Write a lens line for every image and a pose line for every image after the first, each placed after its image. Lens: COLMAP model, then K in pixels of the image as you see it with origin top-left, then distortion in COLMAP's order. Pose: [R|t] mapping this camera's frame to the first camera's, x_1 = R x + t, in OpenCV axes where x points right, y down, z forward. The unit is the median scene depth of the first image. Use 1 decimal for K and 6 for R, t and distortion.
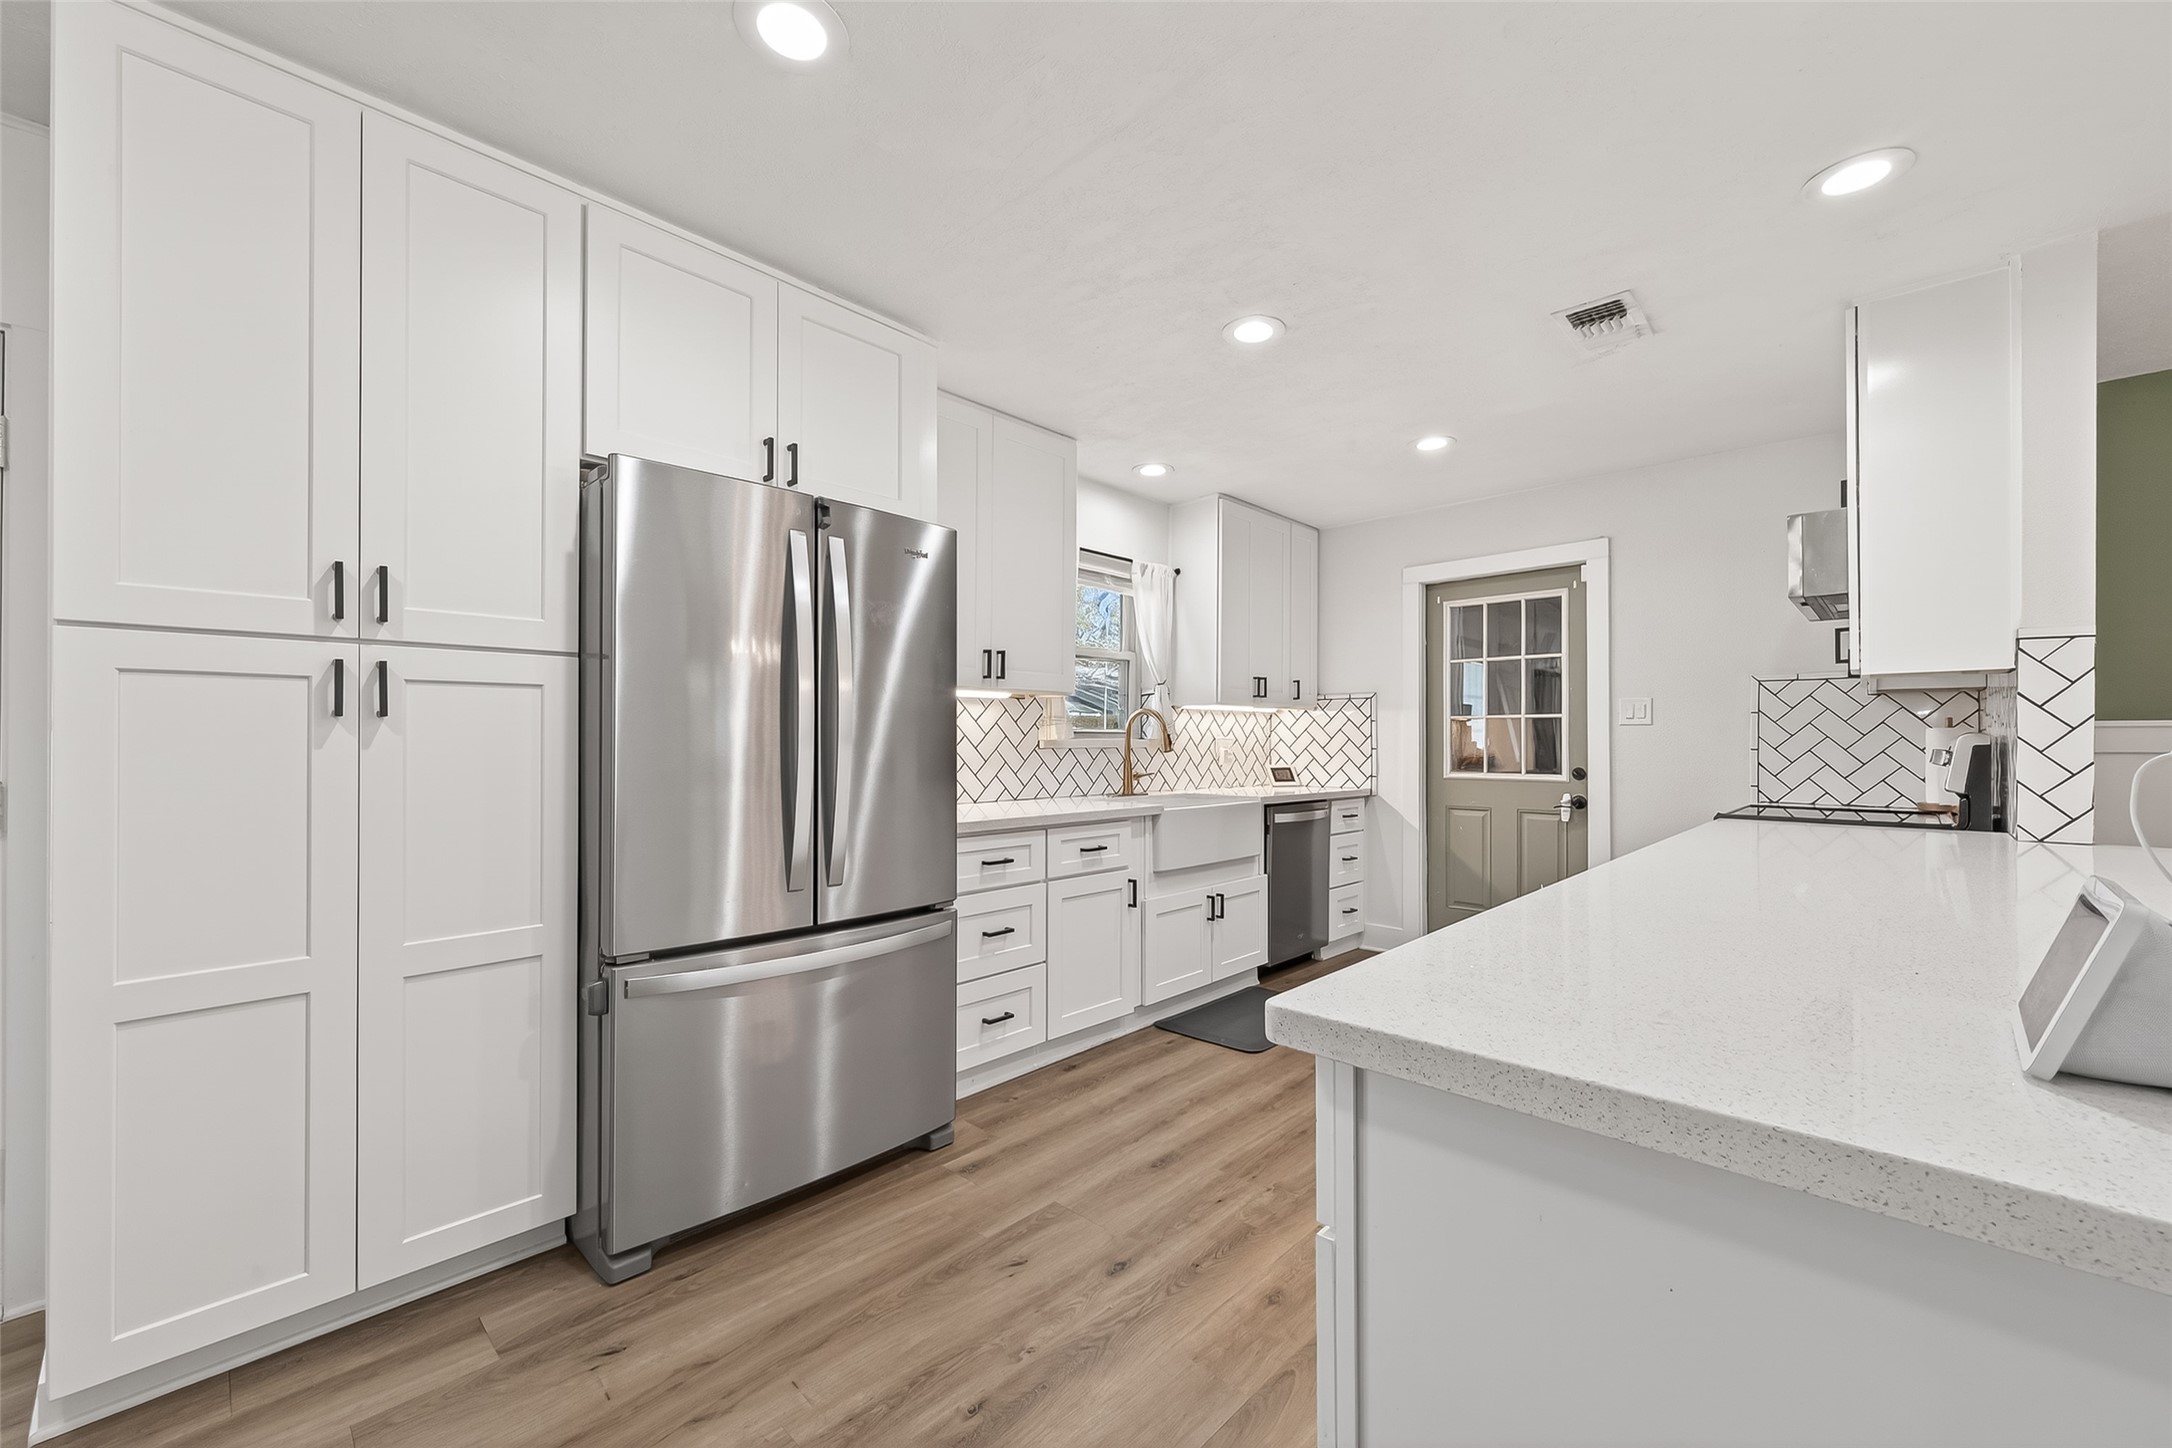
lens RADIAL K [[841.5, 0, 1083.6], [0, 841.5, 738.5], [0, 0, 1]] dist [0.003554, -0.000938]
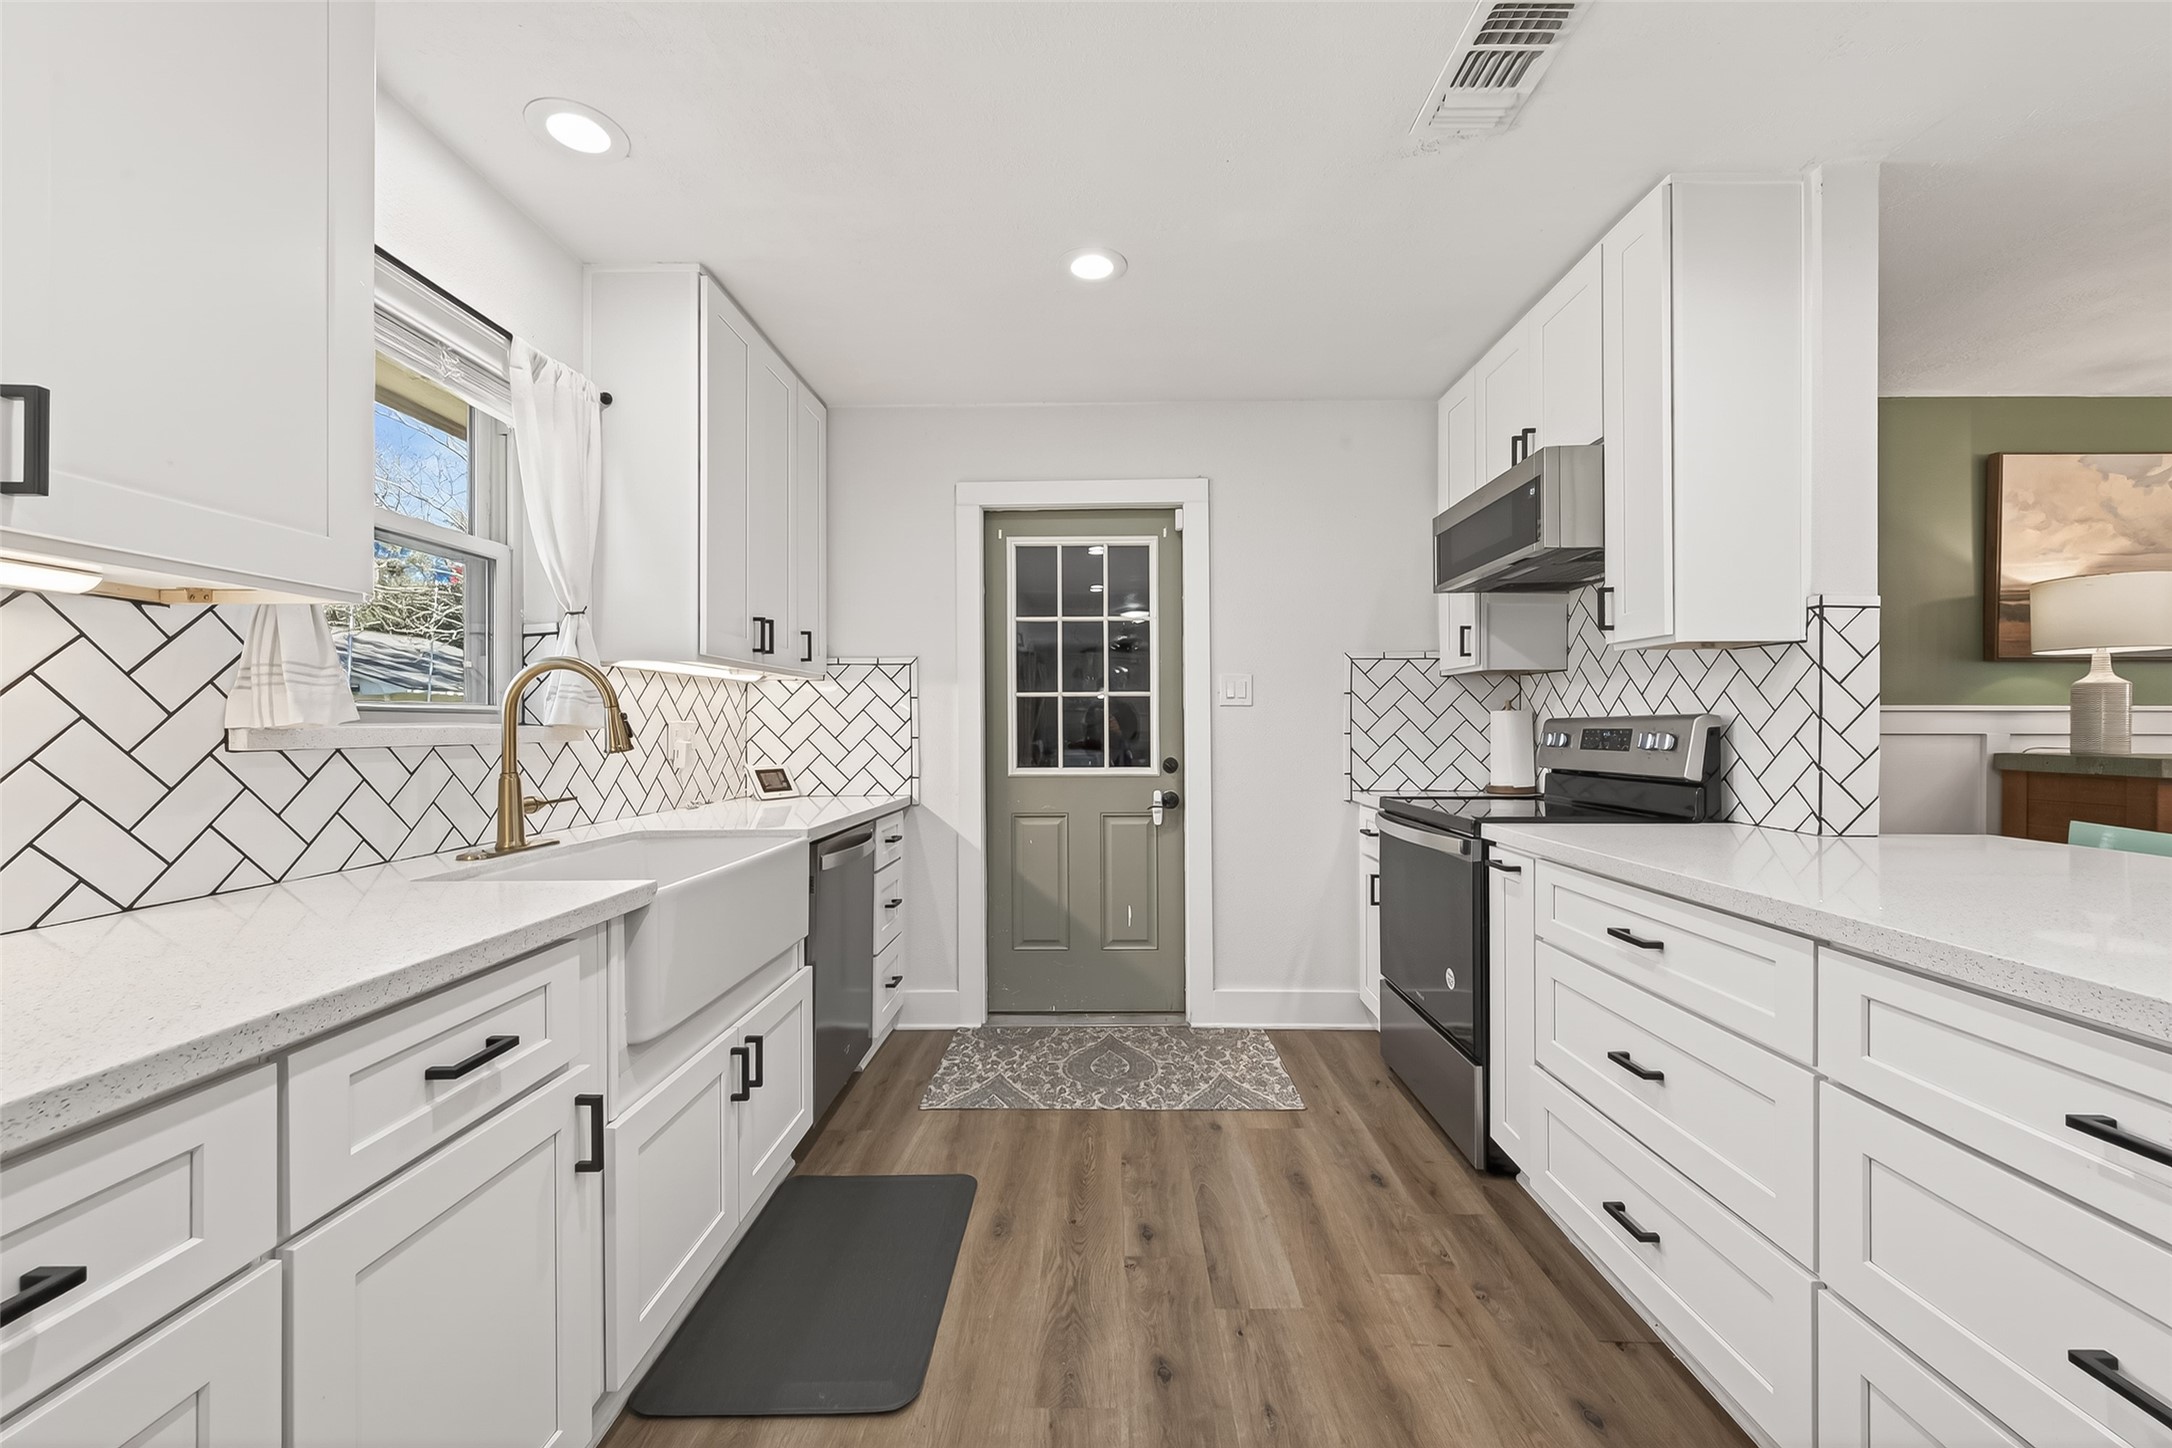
lens RADIAL K [[841.5, 0, 1084.0], [0, 841.5, 730.5], [0, 0, 1]] dist [0.003554, -0.000938]
pose [[0.733257, -0.007882, 0.679906, -0.027288], [0.002749, 0.999959, 0.008627, 0.000691], [-0.679946, -0.004456, 0.733249, 0.446750]]
